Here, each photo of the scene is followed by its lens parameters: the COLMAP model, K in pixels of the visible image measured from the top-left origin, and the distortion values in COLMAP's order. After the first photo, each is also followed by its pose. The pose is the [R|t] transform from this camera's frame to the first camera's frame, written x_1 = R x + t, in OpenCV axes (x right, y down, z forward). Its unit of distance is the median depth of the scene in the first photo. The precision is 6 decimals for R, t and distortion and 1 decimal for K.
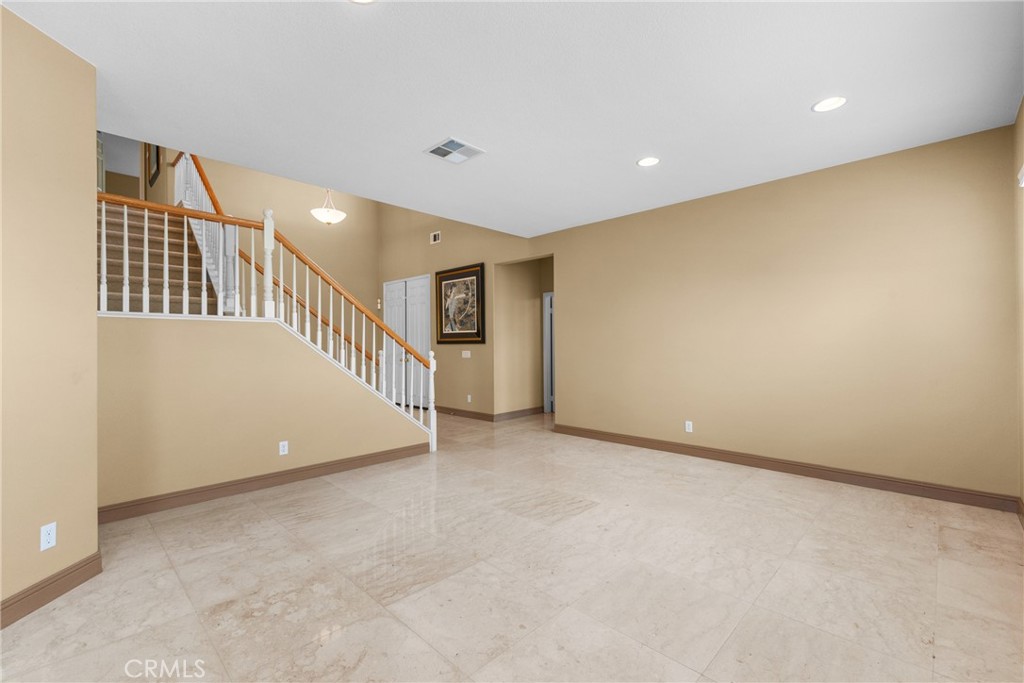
lens RADIAL K [[446.3, 0, 511.8], [0, 446.3, 342.9], [0, 0, 1]] dist [0.002292, 0.000282]
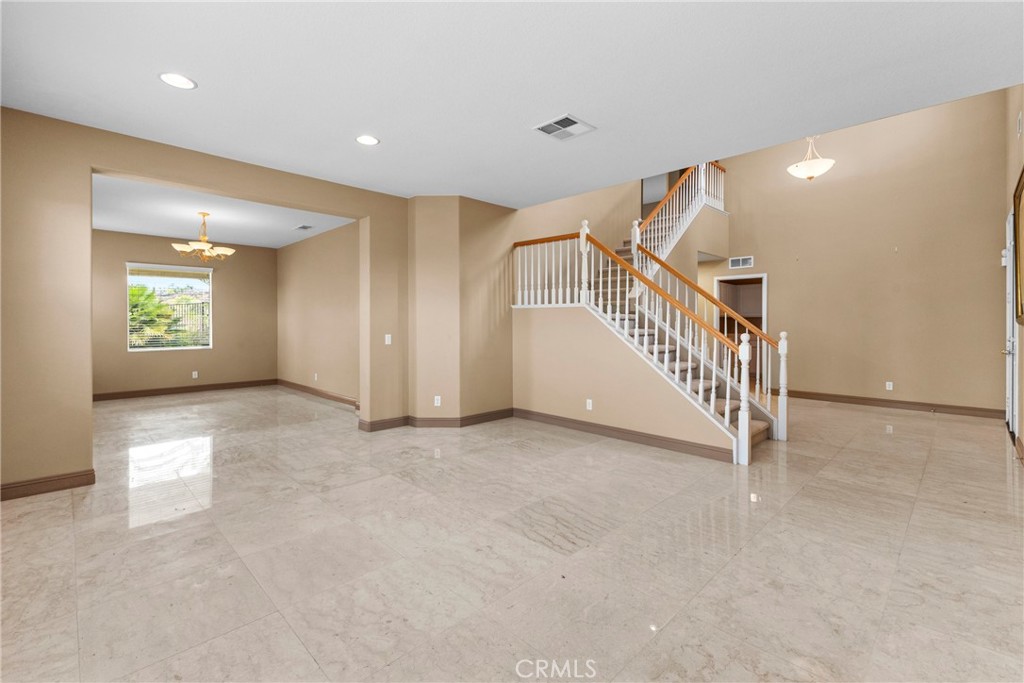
lens RADIAL K [[446.3, 0, 504.7], [0, 446.3, 324.0], [0, 0, 1]] dist [0.002292, 0.000282]
pose [[-0.029490, 0.008122, -0.999532, 0.923121], [0.000394, 0.999967, 0.008114, -0.005769], [0.999565, -0.000155, -0.029492, 0.958481]]
